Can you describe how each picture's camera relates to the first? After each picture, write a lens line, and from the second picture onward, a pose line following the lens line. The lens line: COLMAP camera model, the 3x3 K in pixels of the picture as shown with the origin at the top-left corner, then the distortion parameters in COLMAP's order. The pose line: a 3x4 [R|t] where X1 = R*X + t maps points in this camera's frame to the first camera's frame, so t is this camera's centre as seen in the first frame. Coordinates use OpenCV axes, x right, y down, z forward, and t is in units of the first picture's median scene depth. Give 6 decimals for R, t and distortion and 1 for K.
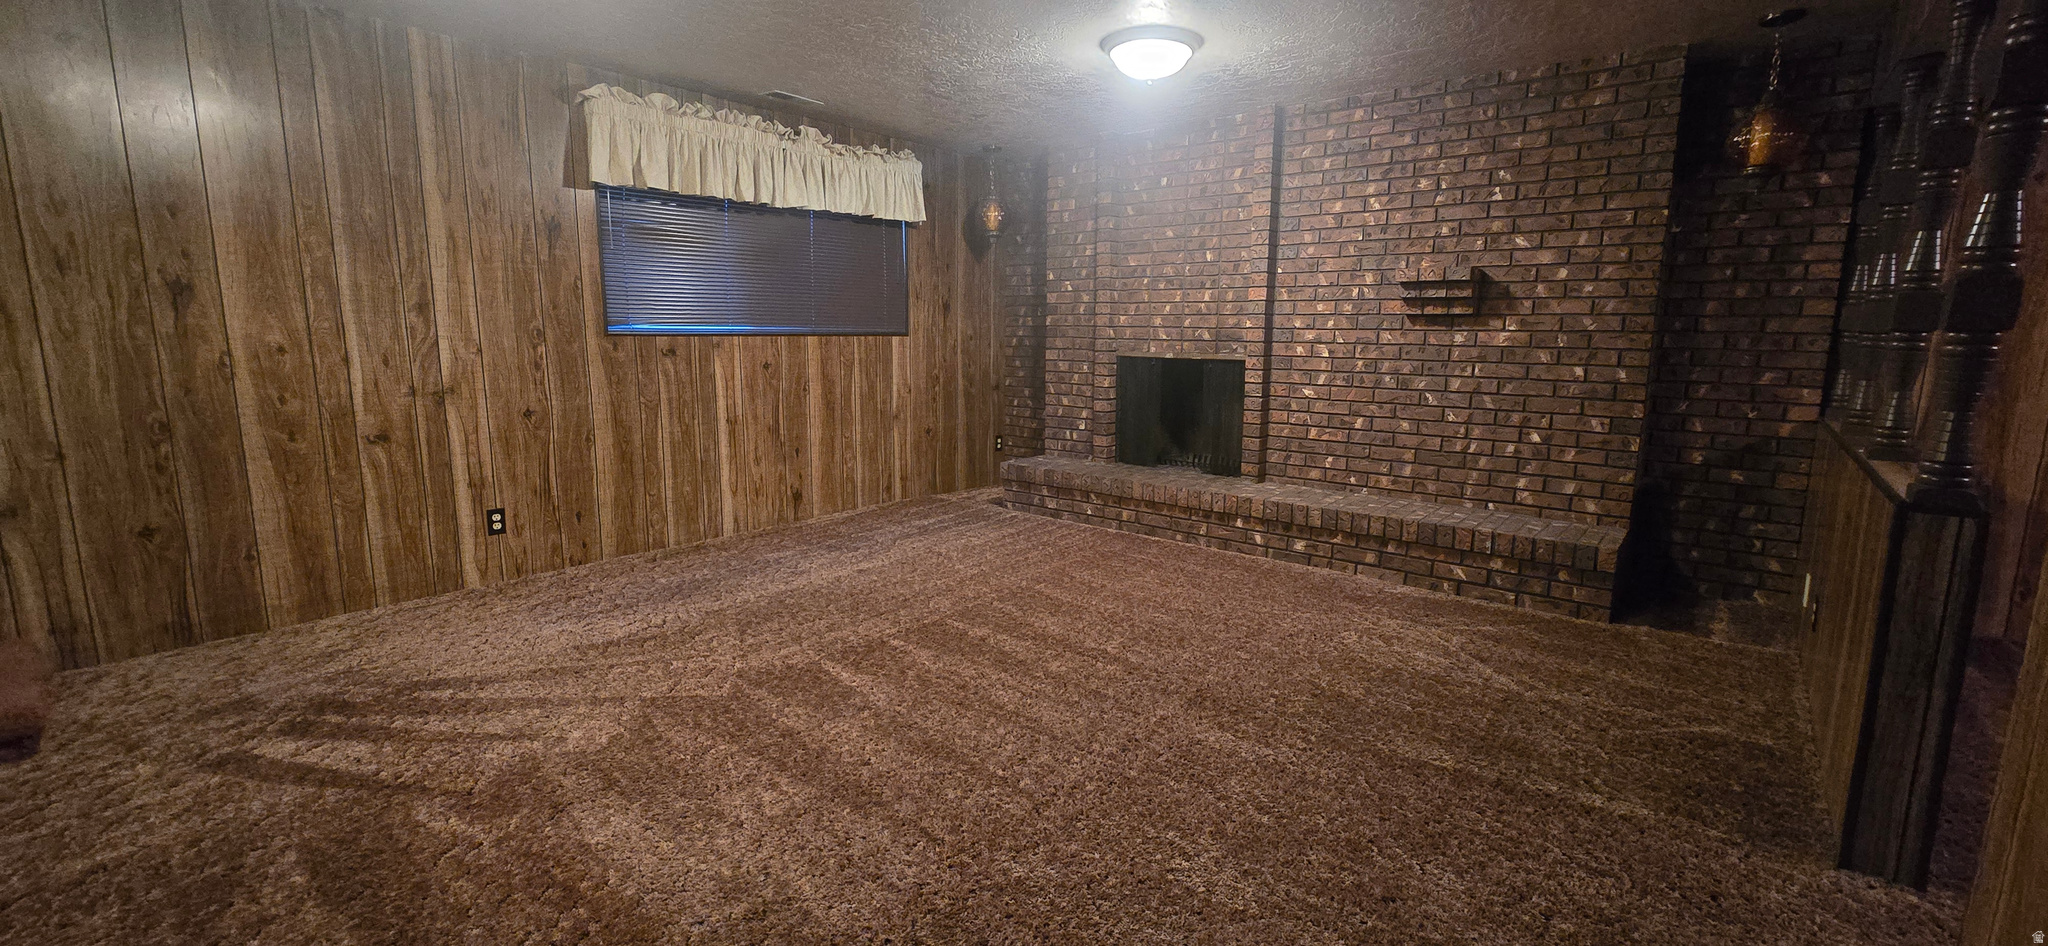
lens RADIAL K [[839.5, 0, 1031.8], [0, 839.5, 467.6], [0, 0, 1]] dist [-0.011171, -0.000283]
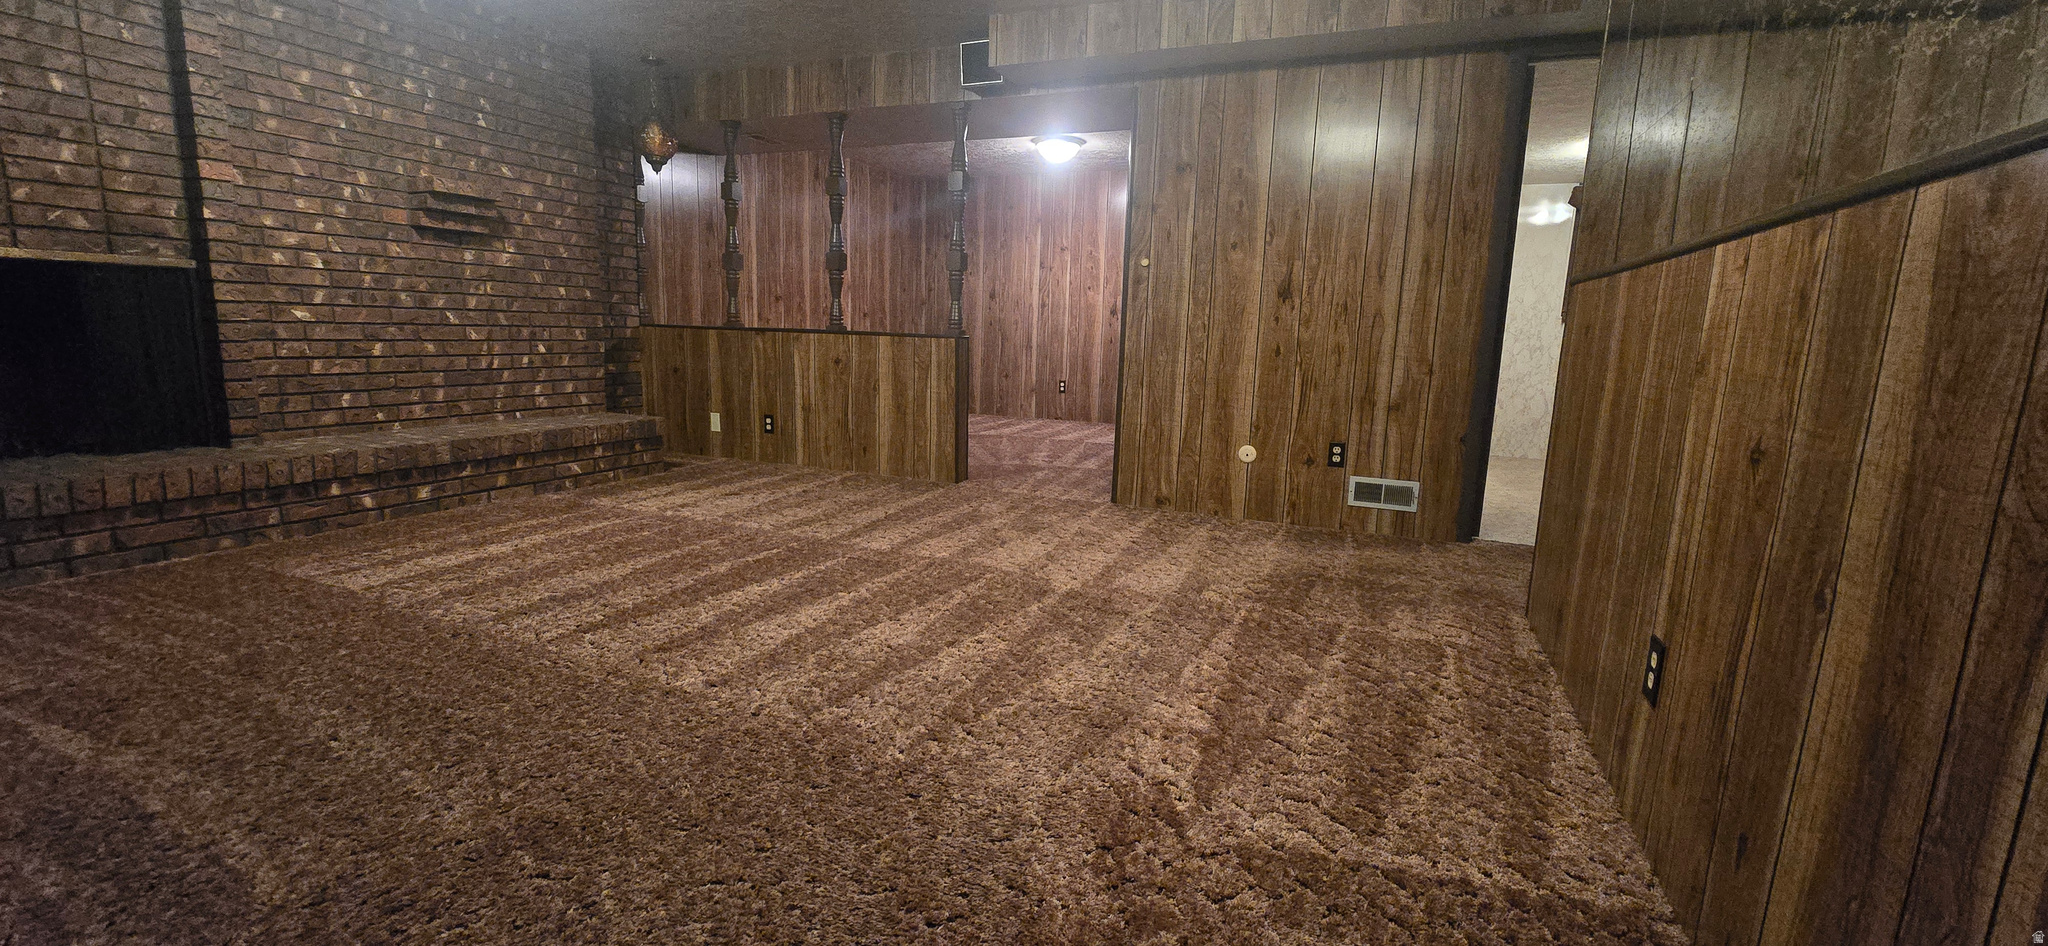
lens RADIAL K [[839.5, 0, 1023.1], [0, 839.5, 475.4], [0, 0, 1]] dist [-0.011171, -0.000283]
pose [[-0.285399, -0.180706, 0.941219, -0.656369], [0.118821, 0.967816, 0.221842, -0.040068], [-0.951015, 0.175150, -0.254742, 0.635347]]
